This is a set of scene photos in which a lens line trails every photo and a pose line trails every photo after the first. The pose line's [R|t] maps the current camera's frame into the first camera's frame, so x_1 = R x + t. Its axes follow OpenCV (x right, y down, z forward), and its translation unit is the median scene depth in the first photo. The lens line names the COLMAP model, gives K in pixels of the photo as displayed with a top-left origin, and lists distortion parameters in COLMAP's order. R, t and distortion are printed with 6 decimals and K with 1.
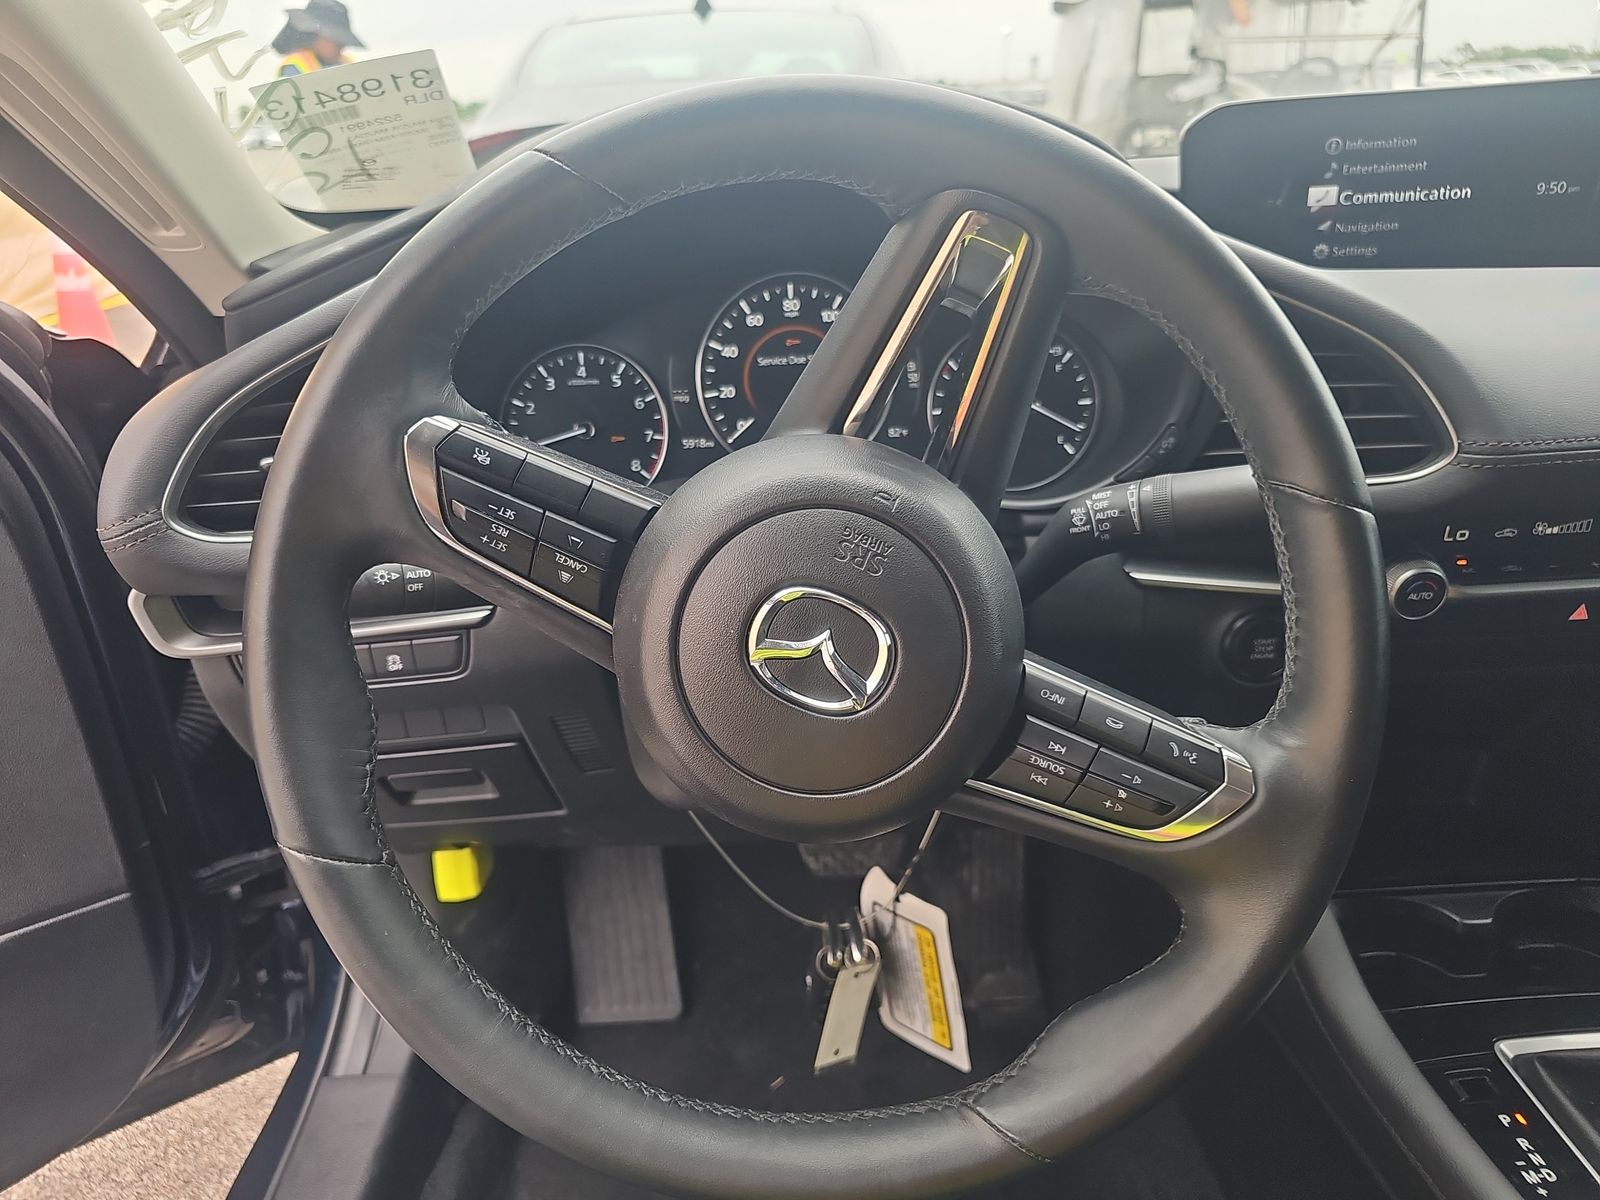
lens RADIAL K [[1040.0, 0, 781.4], [0, 1040.0, 592.8], [0, 0, 1]] dist [0.033645, -0.005806]
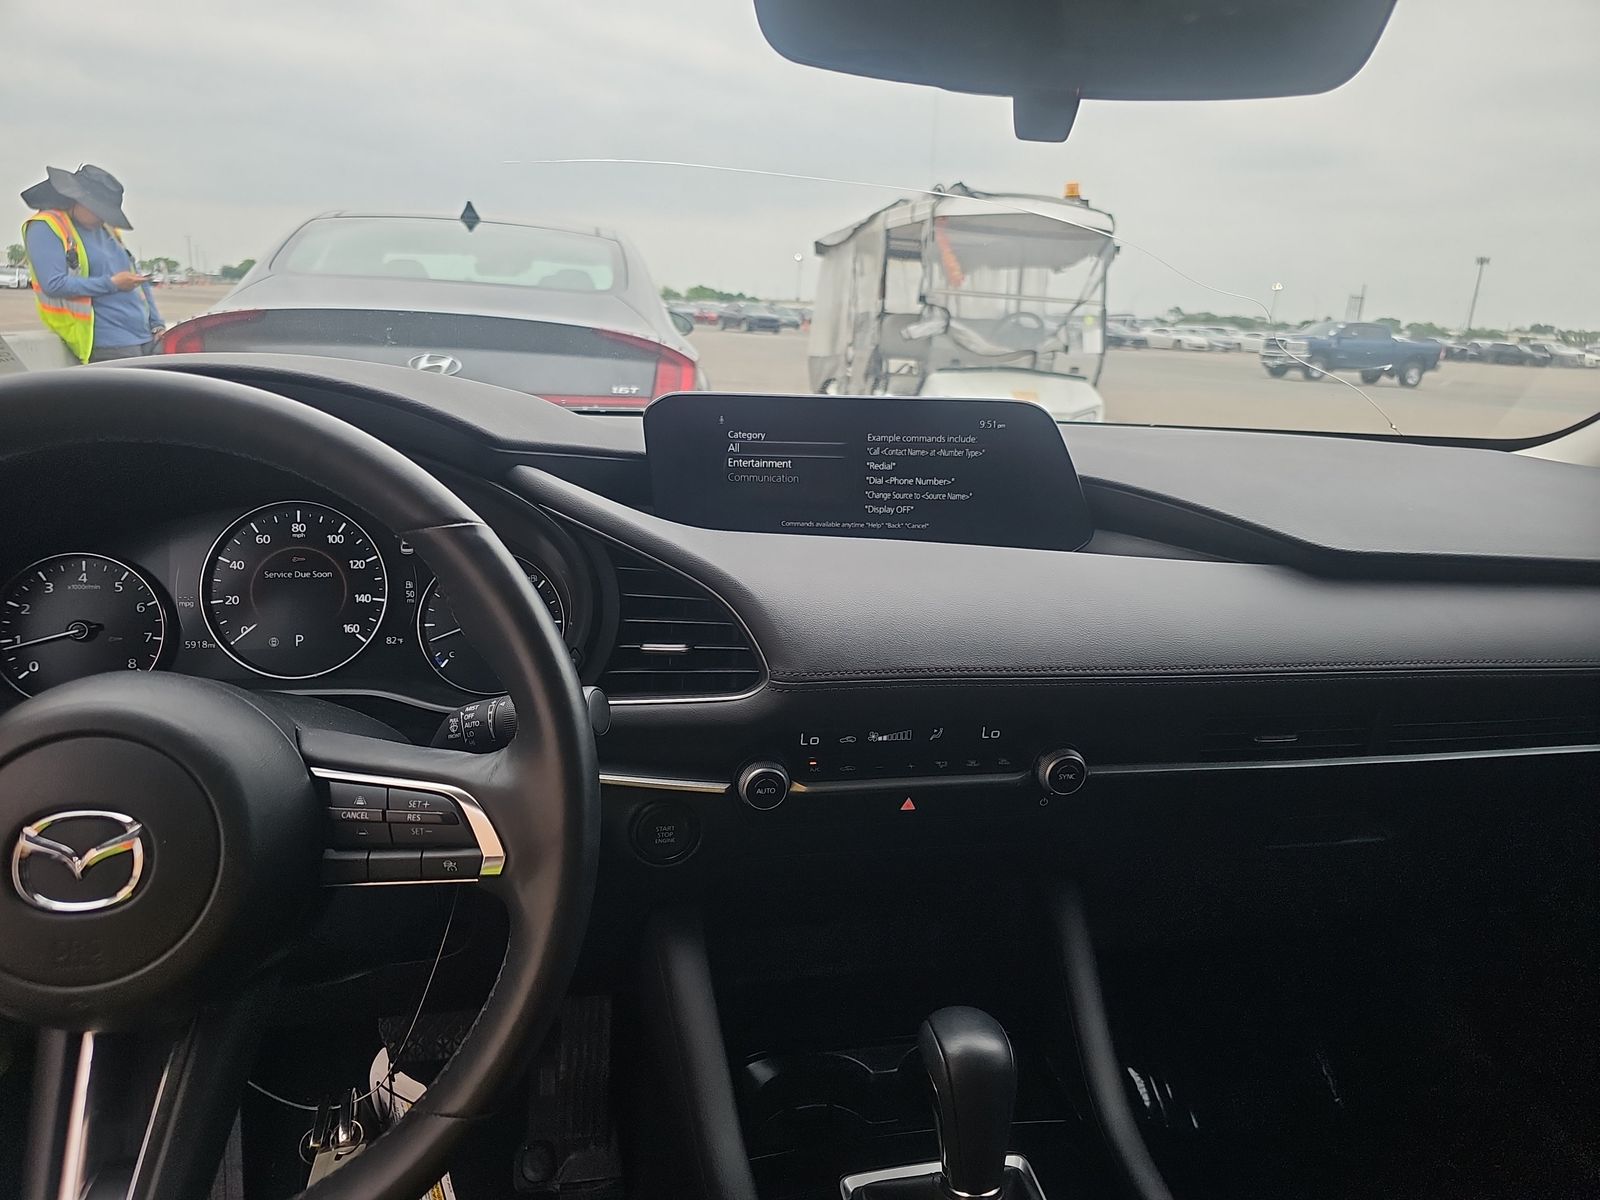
lens RADIAL K [[1027.3, 0, 782.8], [0, 1027.3, 601.3], [0, 0, 1]] dist [0.026439, -0.000722]
pose [[0.982037, 0.037968, 0.184828, 0.322889], [-0.008561, 0.987502, -0.157371, -0.022608], [-0.188493, 0.152962, 0.970089, -0.186059]]
